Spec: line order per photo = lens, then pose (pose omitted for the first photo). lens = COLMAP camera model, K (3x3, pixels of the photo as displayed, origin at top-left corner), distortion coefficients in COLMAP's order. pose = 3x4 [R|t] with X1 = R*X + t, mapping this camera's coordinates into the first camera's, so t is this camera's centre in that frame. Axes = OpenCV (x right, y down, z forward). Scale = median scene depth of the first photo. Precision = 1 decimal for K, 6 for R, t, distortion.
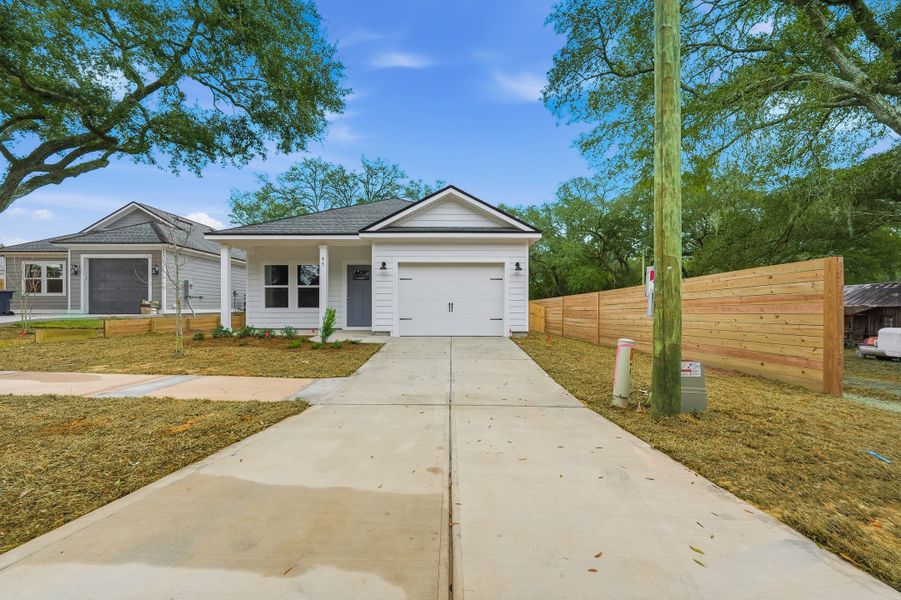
lens RADIAL K [[365.4, 0, 447.7], [0, 365.4, 316.0], [0, 0, 1]] dist [0.000961, 0.000142]
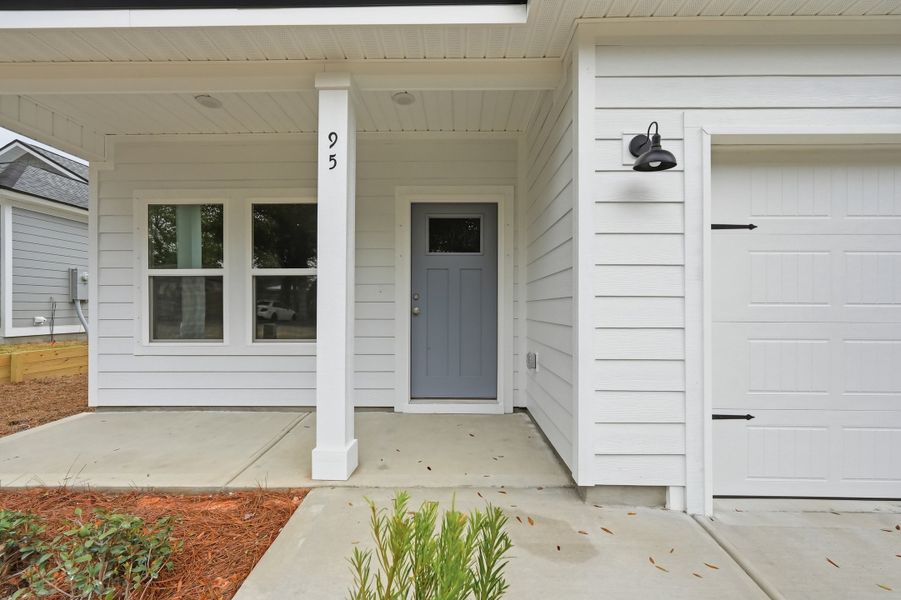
lens RADIAL K [[385.0, 0, 453.7], [0, 385.0, 305.8], [0, 0, 1]] dist [-0.000547, 0.000018]
pose [[0.999695, -0.002610, -0.024575, -0.230590], [0.001944, 0.999632, -0.027050, -0.043106], [0.024637, 0.026994, 0.999332, 0.674489]]
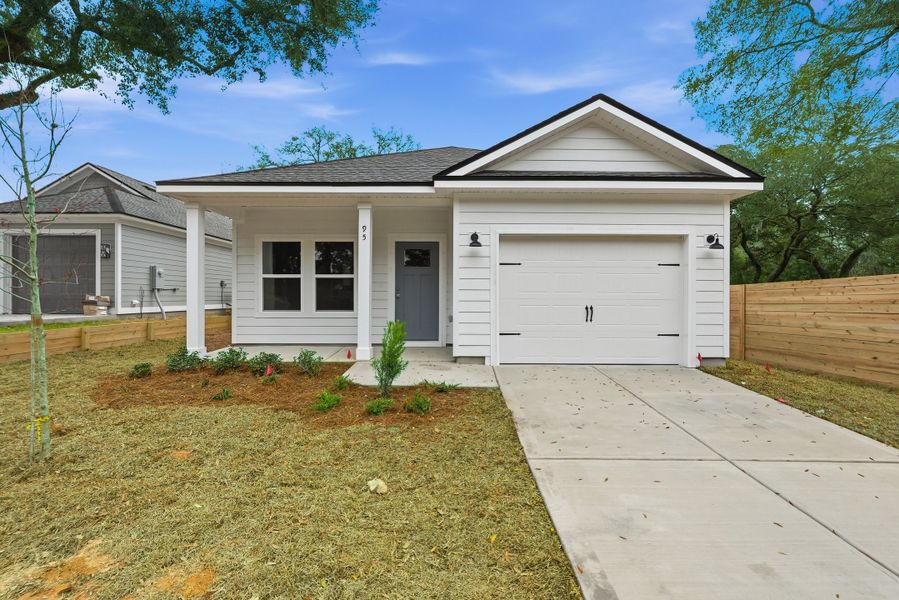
lens RADIAL K [[384.2, 0, 452.7], [0, 384.2, 305.8], [0, 0, 1]] dist [-0.000547, 0.000018]
pose [[0.999998, 0.001782, 0.000882, -0.178398], [-0.001782, 0.999998, 0.000702, -0.031399], [-0.000880, -0.000704, 0.999999, 0.347889]]
